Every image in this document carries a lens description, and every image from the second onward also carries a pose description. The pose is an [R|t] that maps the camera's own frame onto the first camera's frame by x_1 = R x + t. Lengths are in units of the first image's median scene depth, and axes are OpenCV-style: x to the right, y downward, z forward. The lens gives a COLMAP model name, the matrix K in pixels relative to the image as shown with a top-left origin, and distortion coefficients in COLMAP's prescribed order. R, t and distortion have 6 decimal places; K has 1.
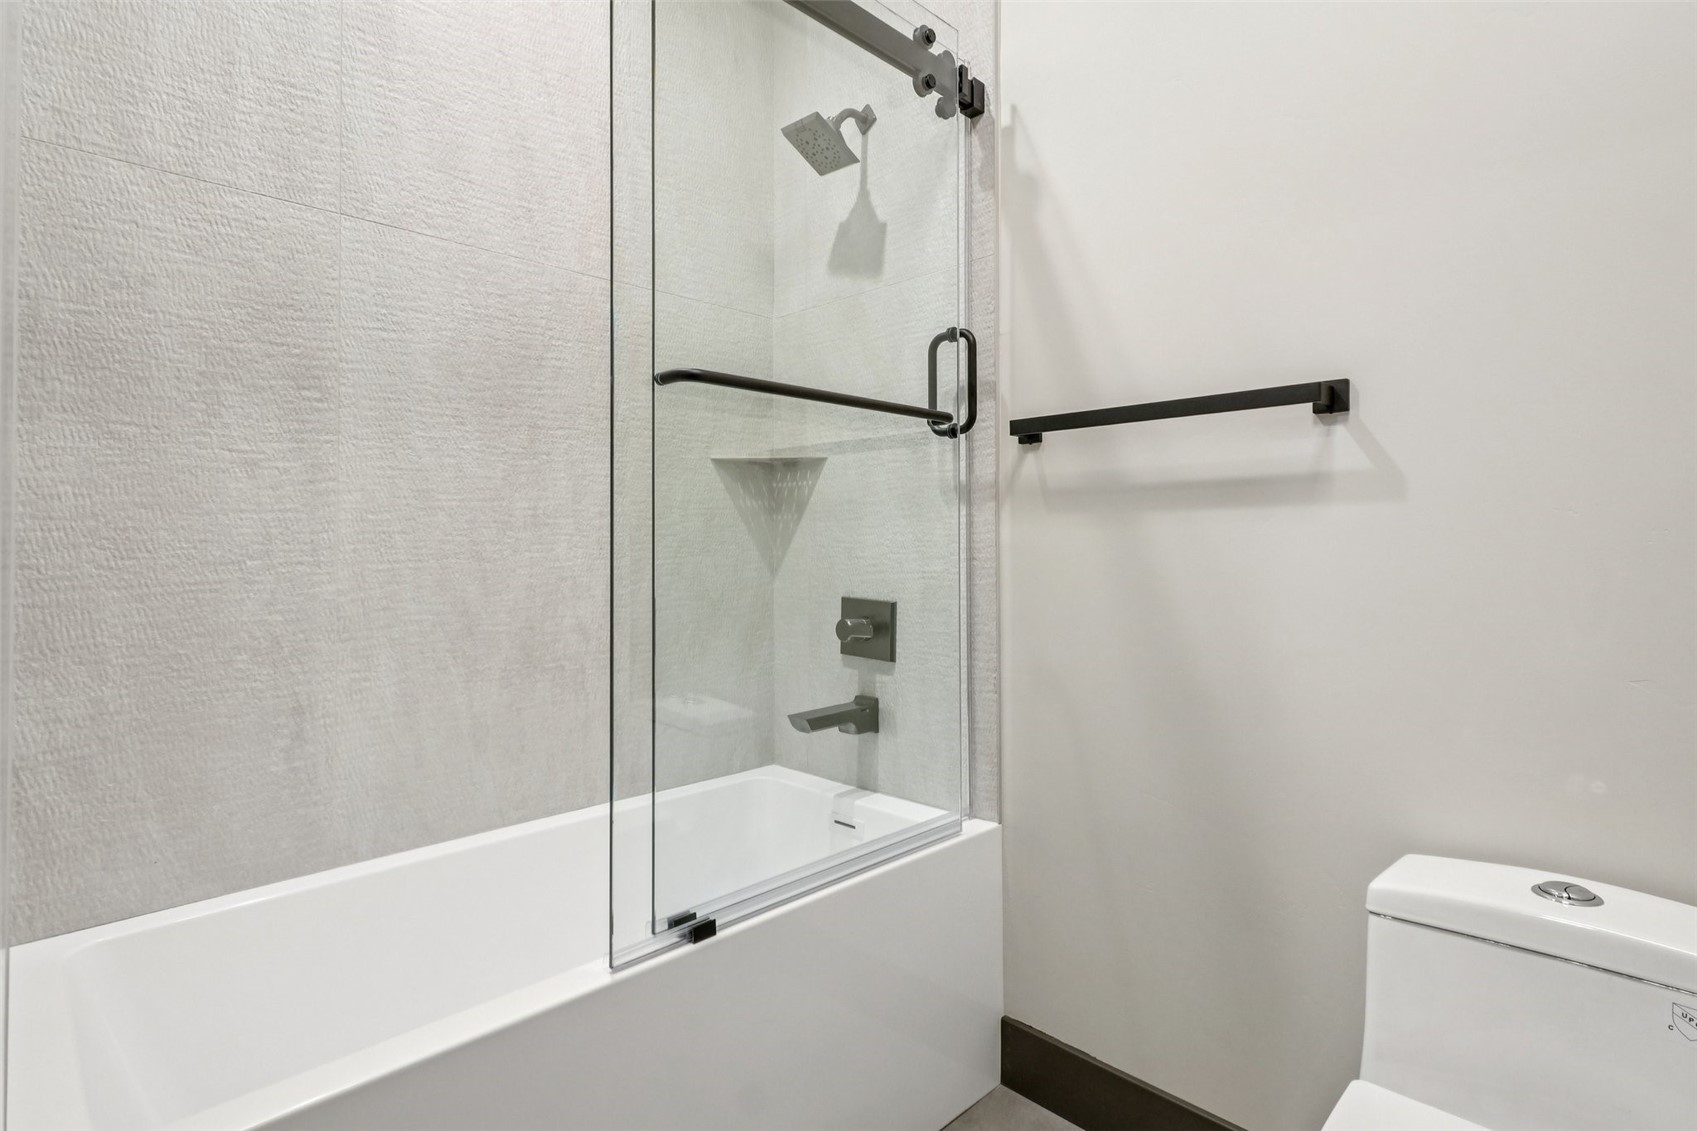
lens RADIAL K [[820.3, 0, 851.3], [0, 820.3, 560.3], [0, 0, 1]] dist [-0.003815, -0.004106]
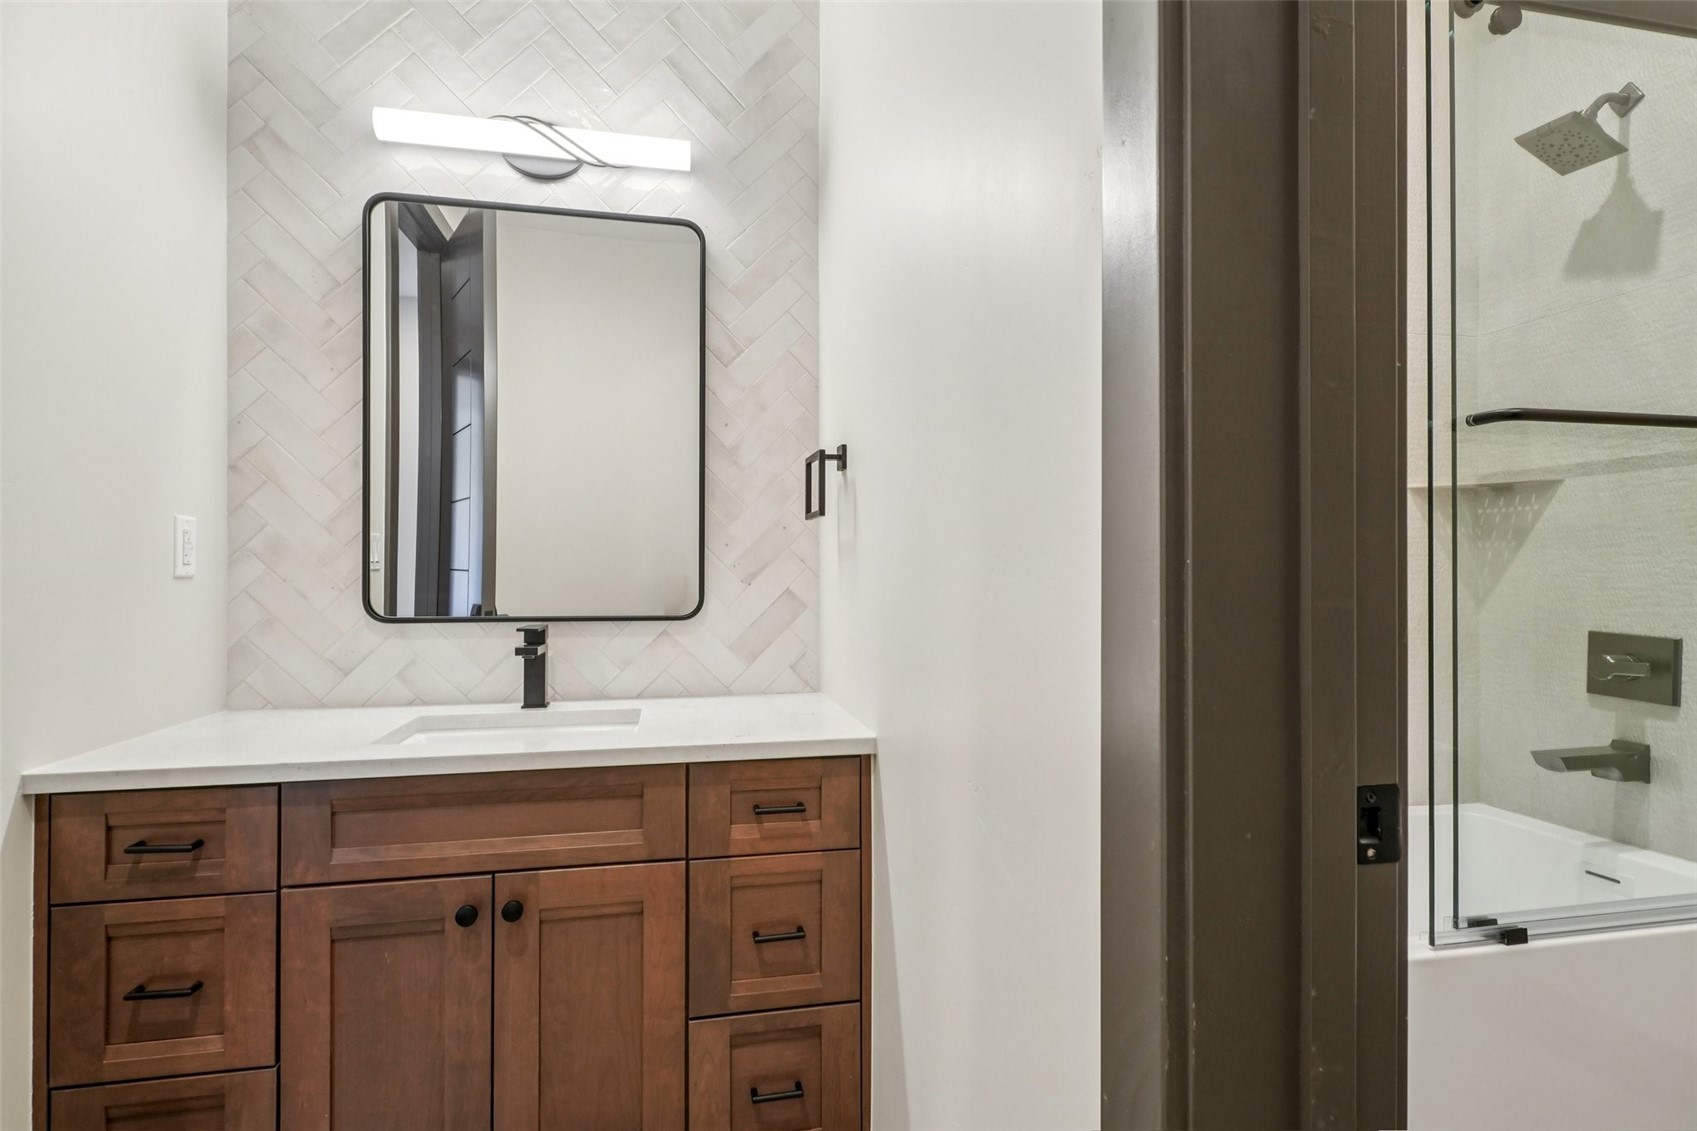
lens RADIAL K [[820.3, 0, 805.1], [0, 820.3, 597.3], [0, 0, 1]] dist [-0.003815, -0.004106]
pose [[0.825600, 0.019080, -0.563933, -0.227945], [-0.013747, 0.999812, 0.013703, 0.006350], [0.564088, -0.003561, 0.825707, -0.253947]]
